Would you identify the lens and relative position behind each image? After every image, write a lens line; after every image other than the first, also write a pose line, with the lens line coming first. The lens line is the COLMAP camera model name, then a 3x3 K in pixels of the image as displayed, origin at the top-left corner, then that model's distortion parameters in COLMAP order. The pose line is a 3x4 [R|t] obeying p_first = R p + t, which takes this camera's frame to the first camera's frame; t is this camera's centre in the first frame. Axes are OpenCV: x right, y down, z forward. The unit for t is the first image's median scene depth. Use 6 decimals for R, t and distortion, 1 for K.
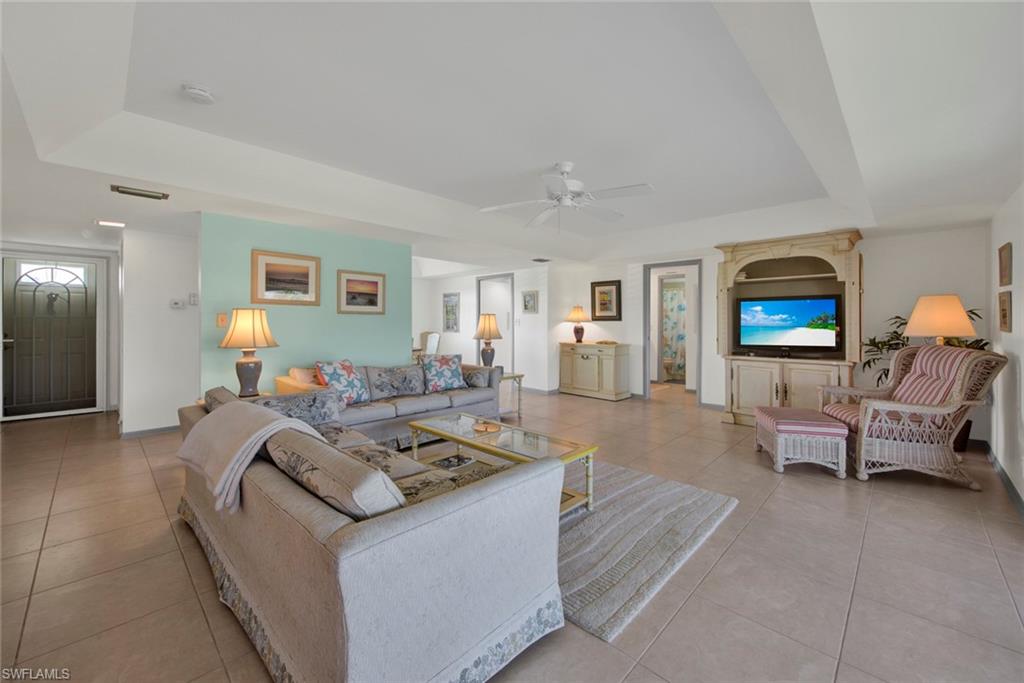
lens RADIAL K [[399.0, 0, 533.4], [0, 399.0, 329.3], [0, 0, 1]] dist [0.008120, -0.003542]
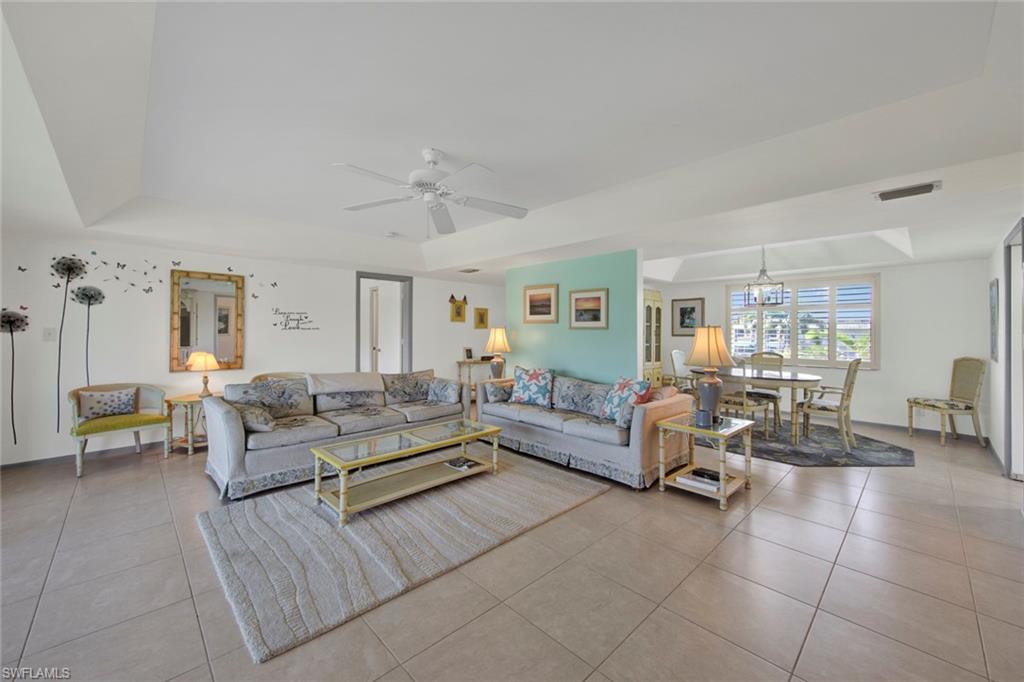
lens RADIAL K [[399.0, 0, 517.5], [0, 399.0, 333.6], [0, 0, 1]] dist [0.008120, -0.003542]
pose [[-0.057486, 0.002335, -0.998344, 0.703742], [-0.028184, 0.999595, 0.003961, -0.026371], [0.997948, 0.028365, -0.057397, 0.932186]]
